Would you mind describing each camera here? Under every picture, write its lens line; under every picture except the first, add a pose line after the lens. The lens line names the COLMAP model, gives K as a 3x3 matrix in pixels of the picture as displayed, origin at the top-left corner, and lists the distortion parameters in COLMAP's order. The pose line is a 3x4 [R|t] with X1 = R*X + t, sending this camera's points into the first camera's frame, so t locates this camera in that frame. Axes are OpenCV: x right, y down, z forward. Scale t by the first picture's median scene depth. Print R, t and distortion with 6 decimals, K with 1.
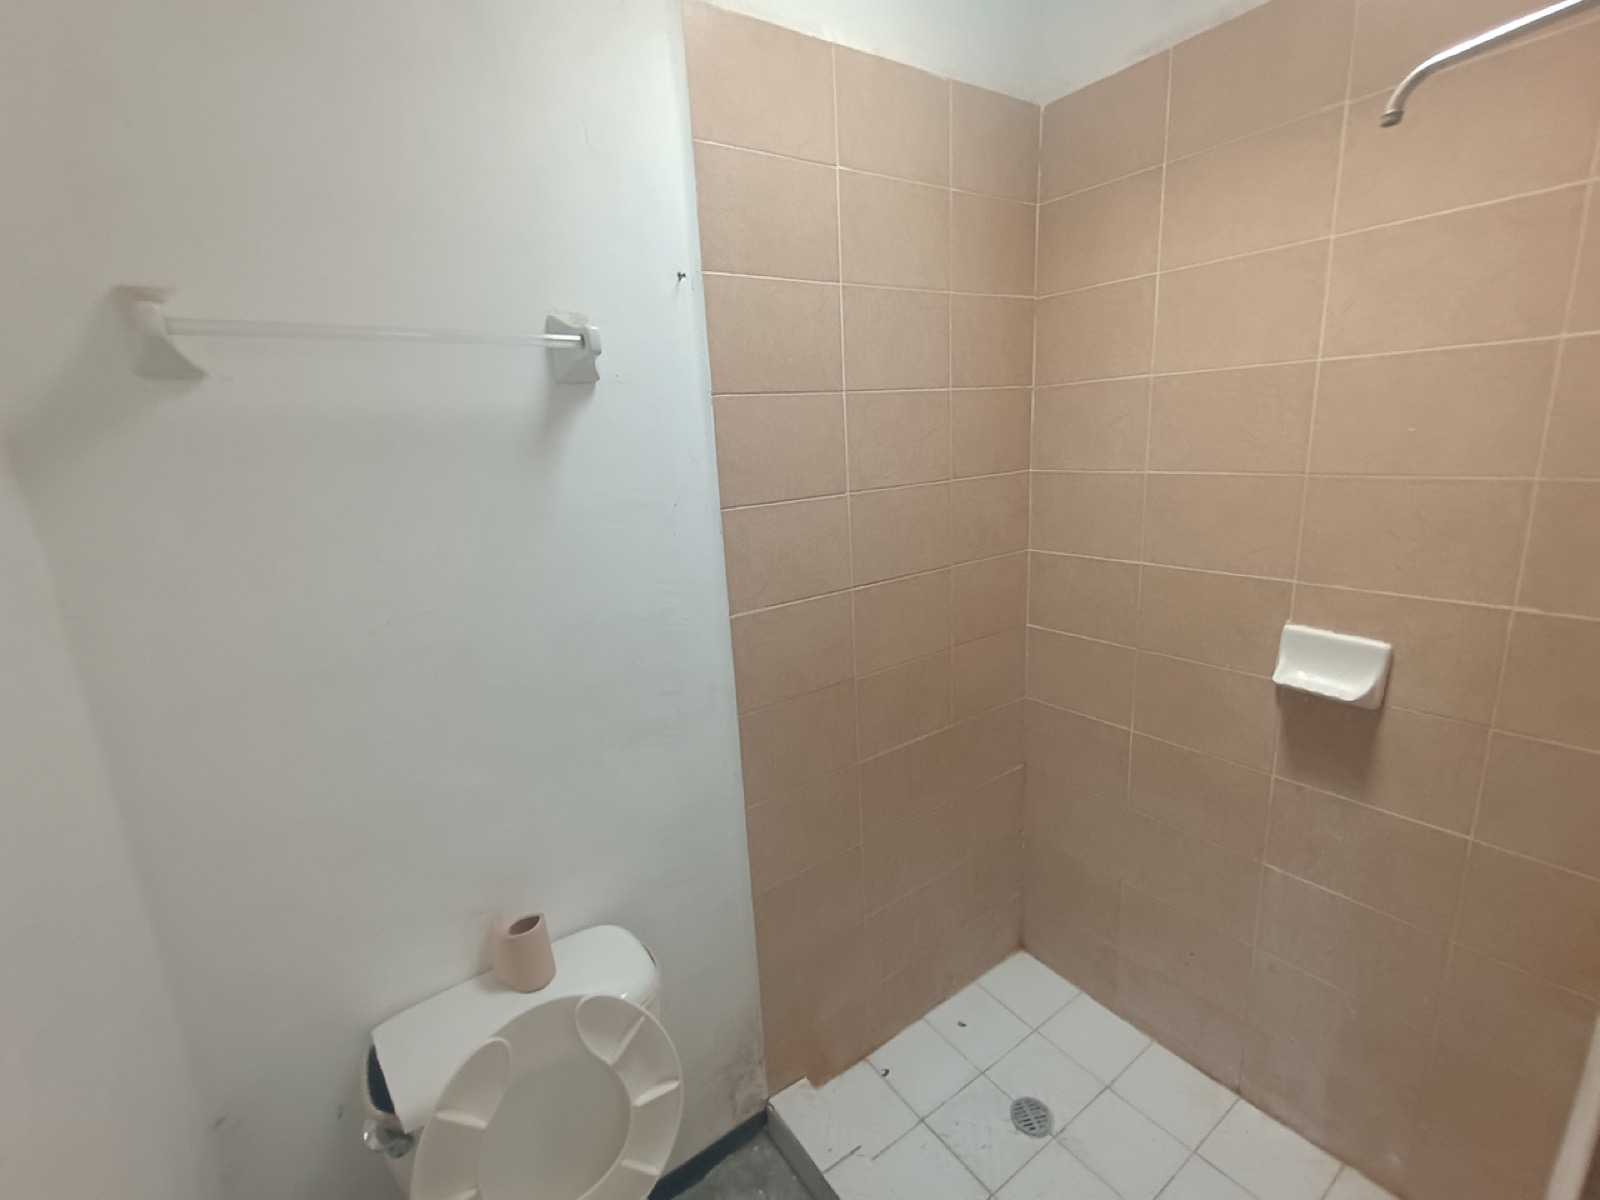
lens RADIAL K [[724.9, 0, 801.6], [0, 724.9, 593.9], [0, 0, 1]] dist [-0.000024, 0.000325]
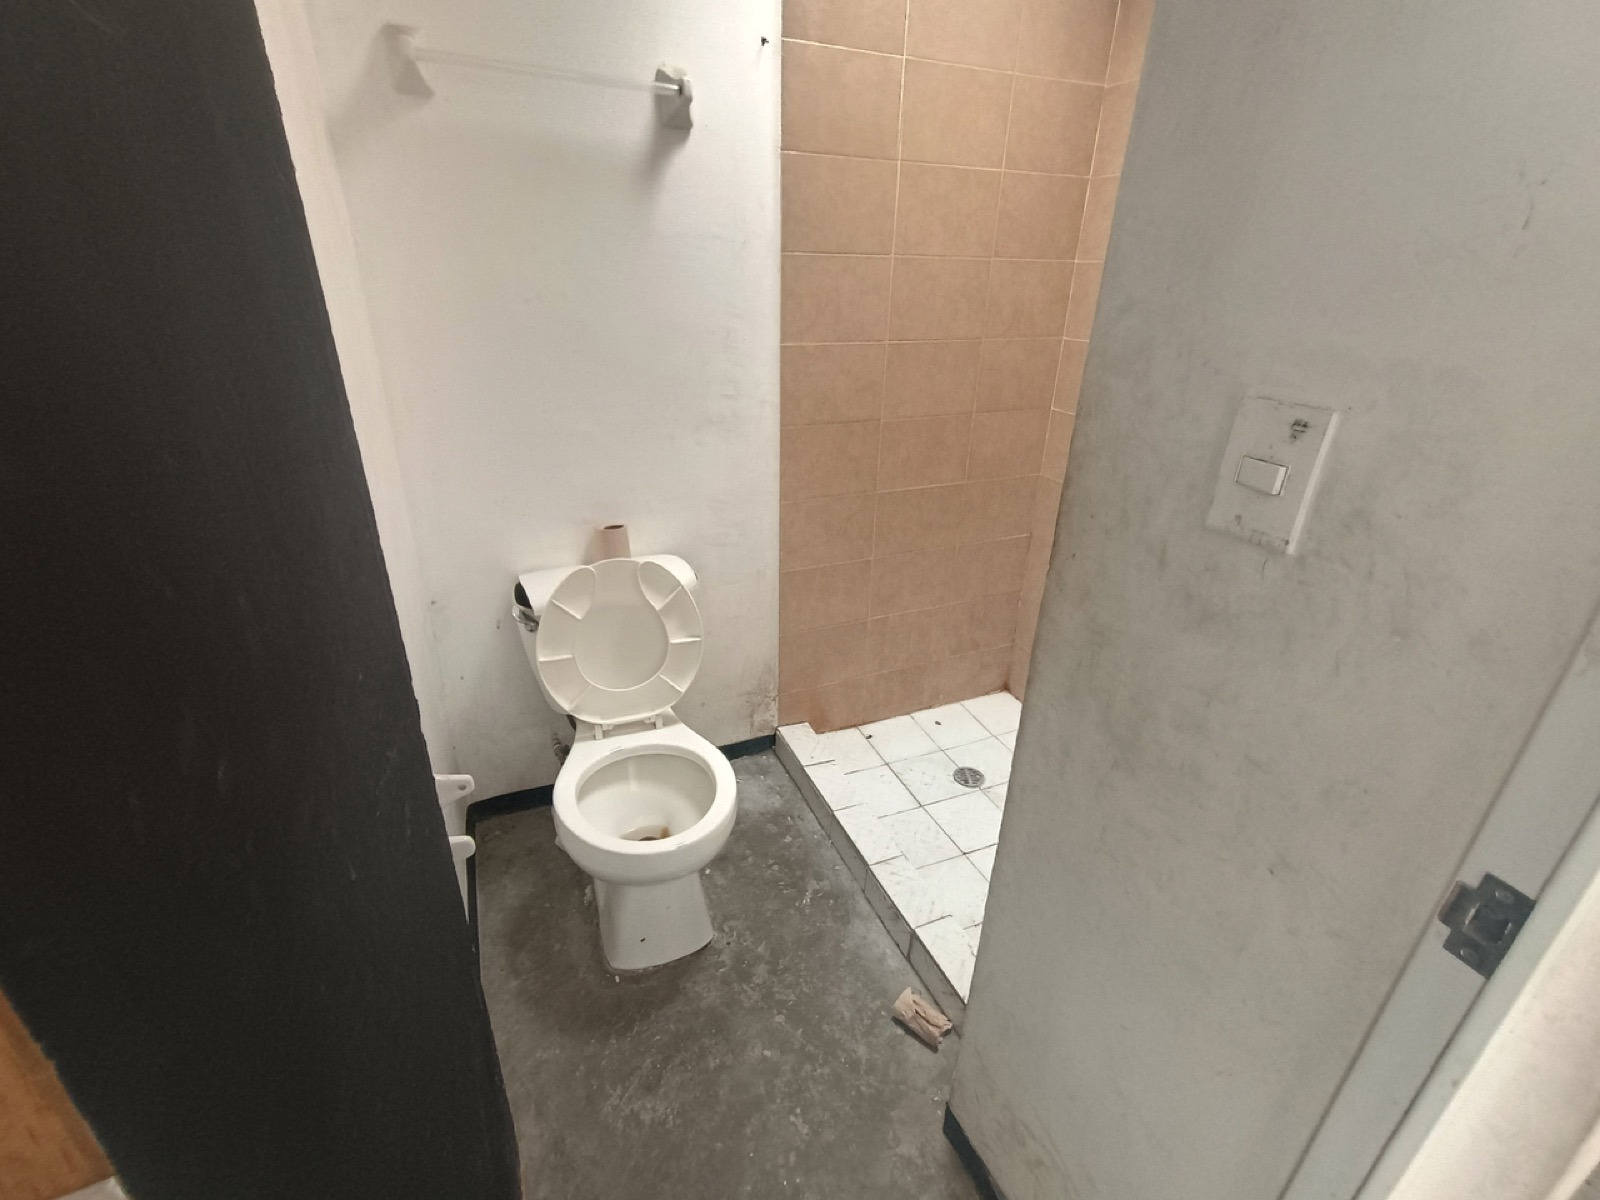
lens RADIAL K [[724.9, 0, 800.4], [0, 724.9, 601.6], [0, 0, 1]] dist [-0.000024, 0.000325]
pose [[0.975937, 0.156486, -0.151851, 0.188233], [-0.120783, 0.967758, 0.221035, 0.171836], [0.181543, -0.197375, 0.963372, -0.309664]]
